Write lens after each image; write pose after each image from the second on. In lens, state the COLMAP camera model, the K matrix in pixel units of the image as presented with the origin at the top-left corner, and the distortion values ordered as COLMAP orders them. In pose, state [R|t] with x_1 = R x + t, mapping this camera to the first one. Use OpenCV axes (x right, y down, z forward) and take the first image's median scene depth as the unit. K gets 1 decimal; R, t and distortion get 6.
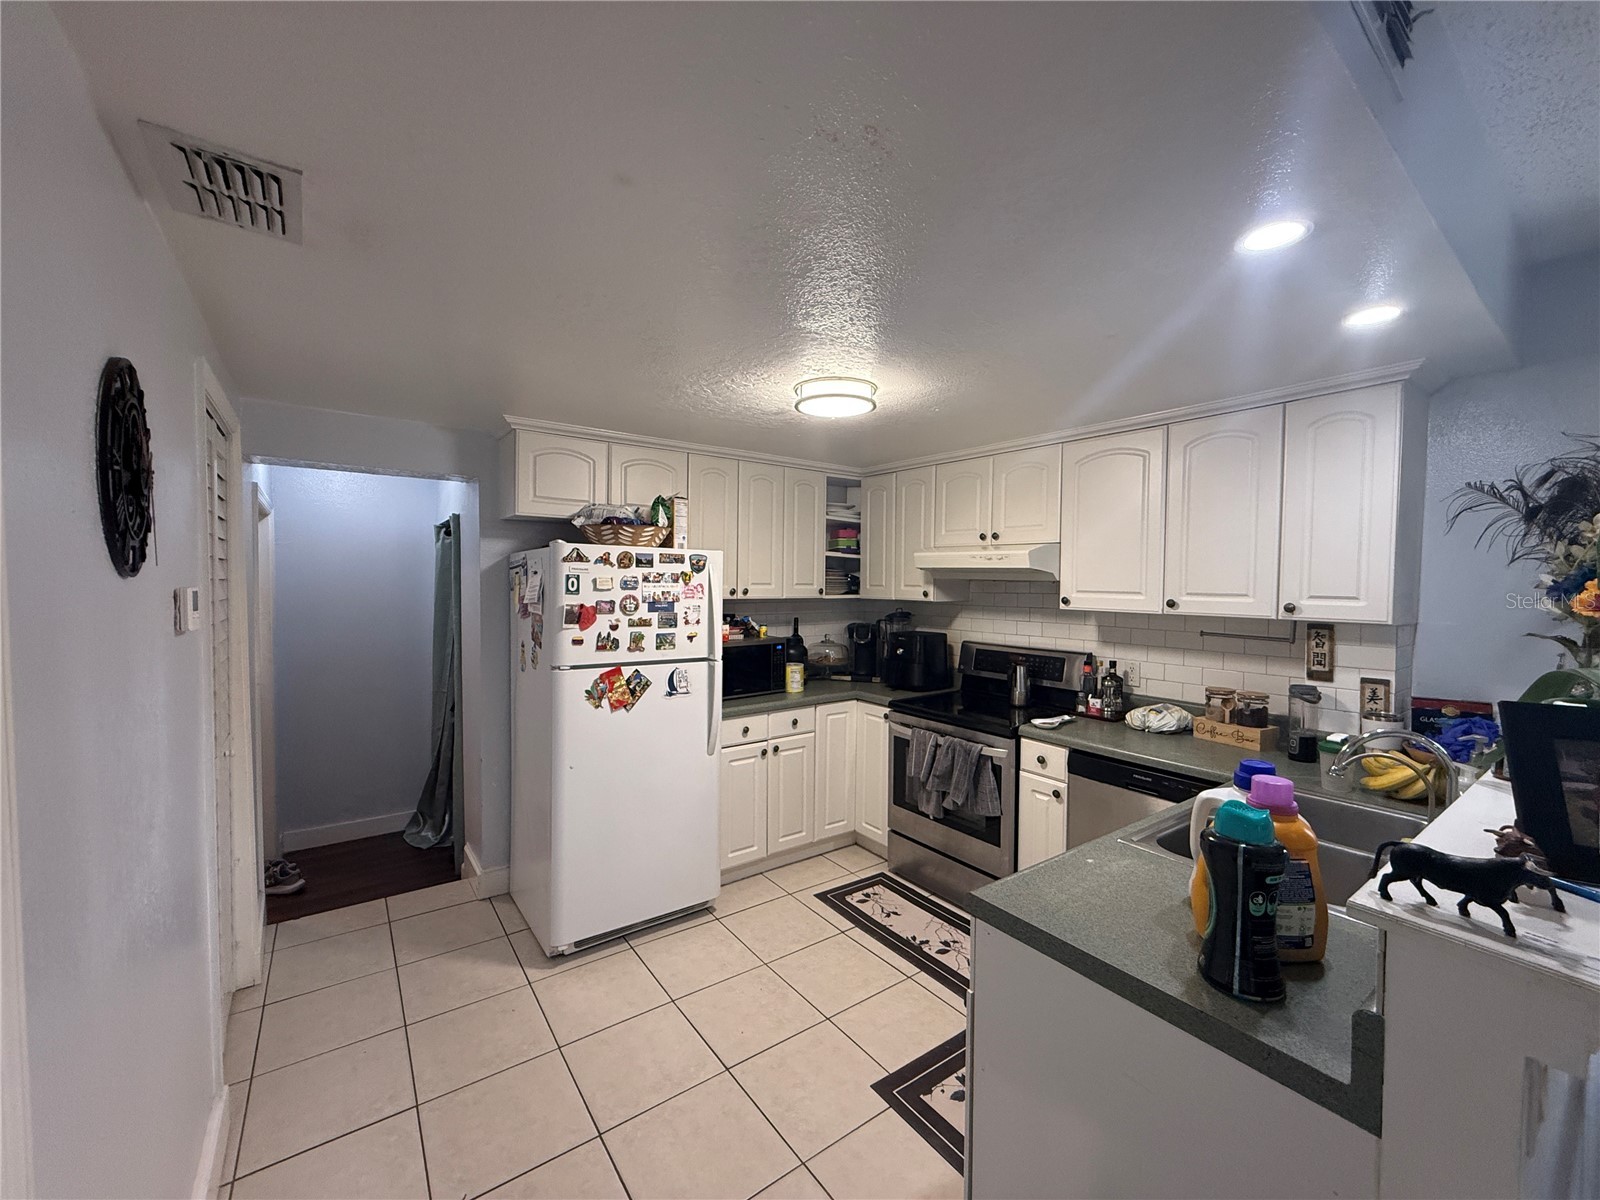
lens RADIAL K [[637.4, 0, 799.3], [0, 637.4, 597.5], [0, 0, 1]] dist [0.005619, 0.000354]
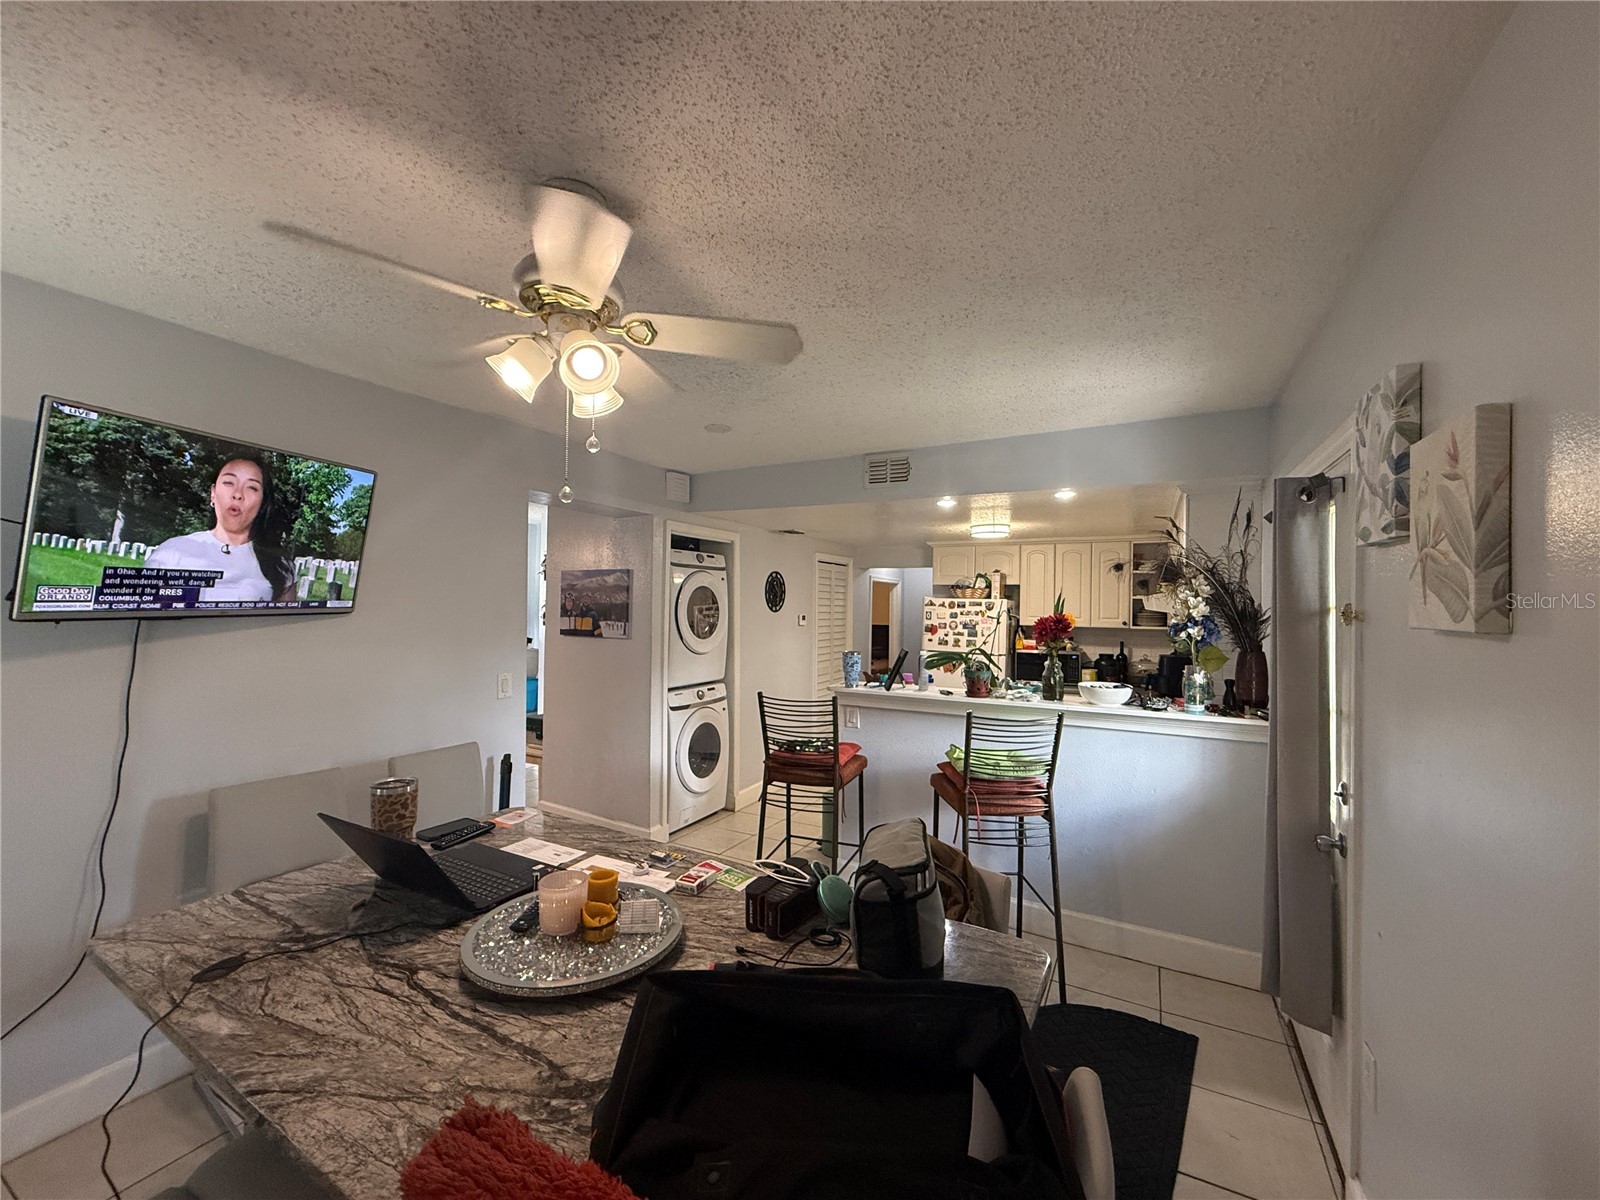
lens RADIAL K [[637.4, 0, 802.9], [0, 637.4, 602.3], [0, 0, 1]] dist [0.005619, 0.000354]
pose [[0.422483, -0.014387, -0.906257, 1.832795], [-0.034521, 0.998893, -0.031951, 0.024903], [0.905713, 0.044784, 0.421519, -0.485393]]
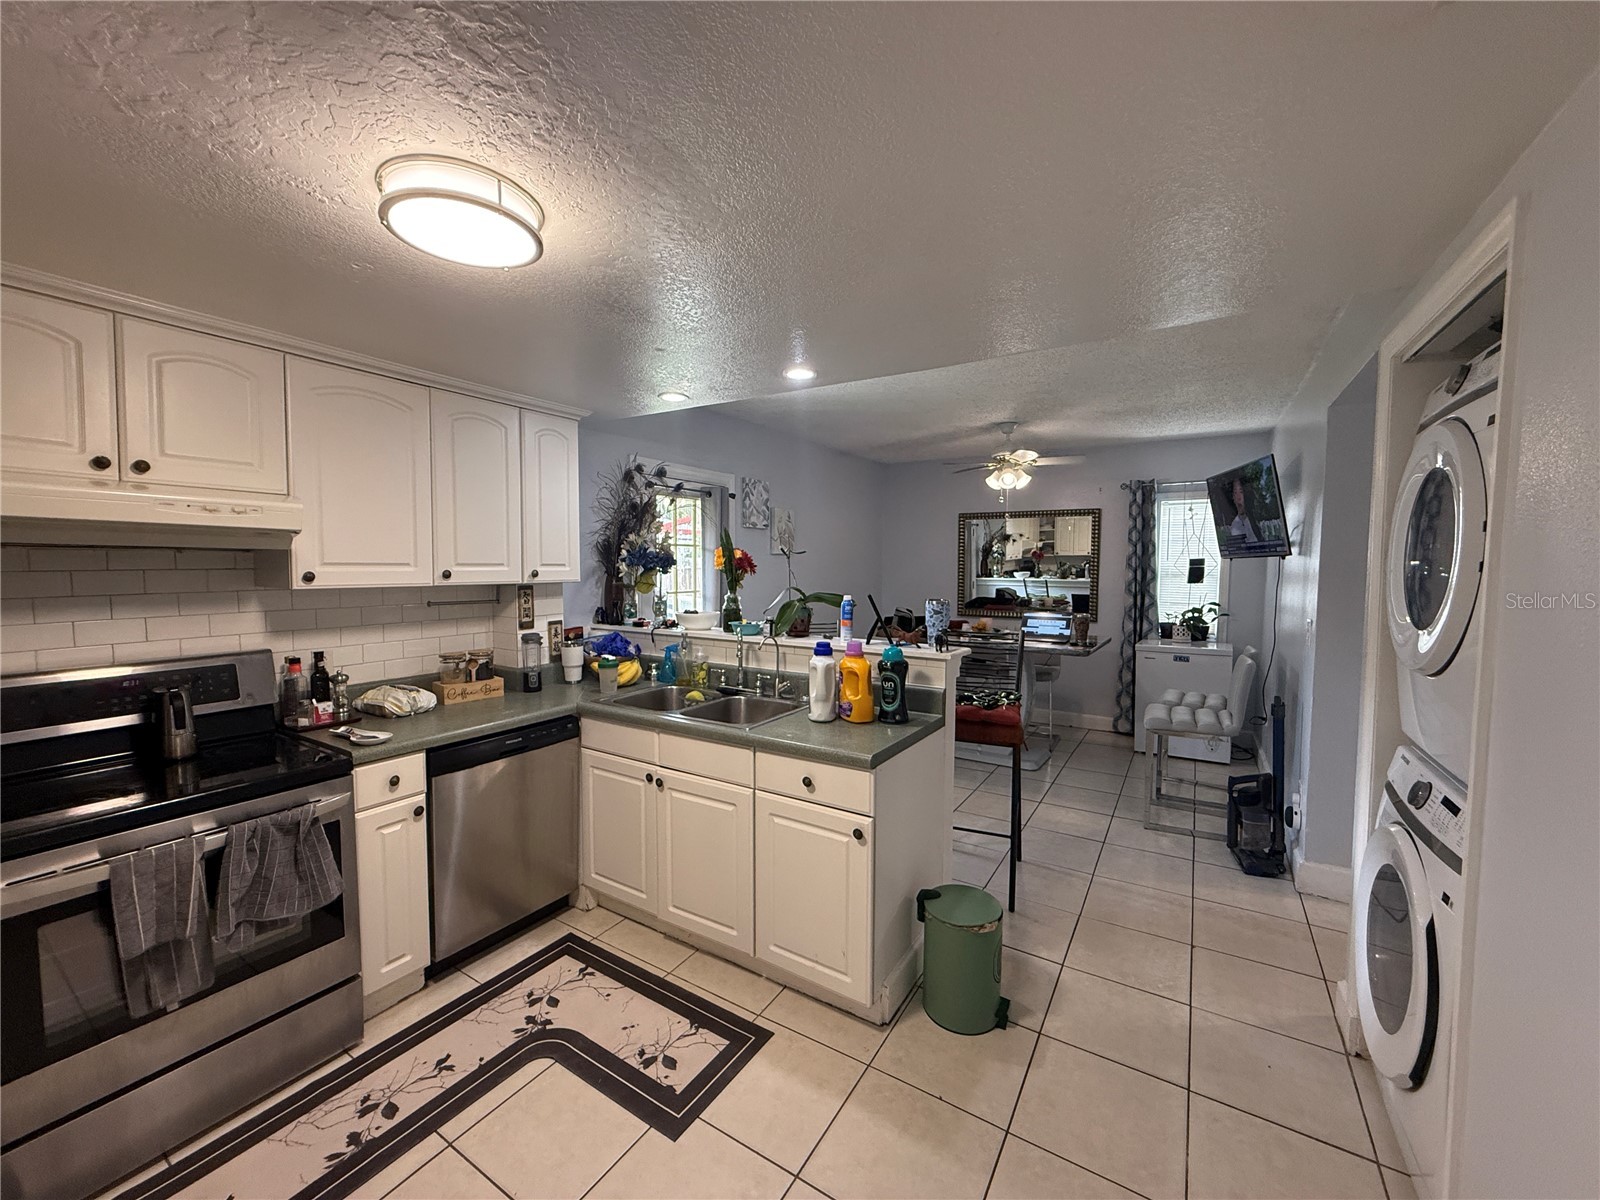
lens RADIAL K [[637.4, 0, 796.9], [0, 637.4, 597.4], [0, 0, 1]] dist [0.005619, 0.000354]
pose [[-0.363765, -0.059698, 0.929576, -0.420271], [0.020259, 0.997201, 0.071969, -0.011953], [-0.931271, 0.045012, -0.361537, 0.674449]]
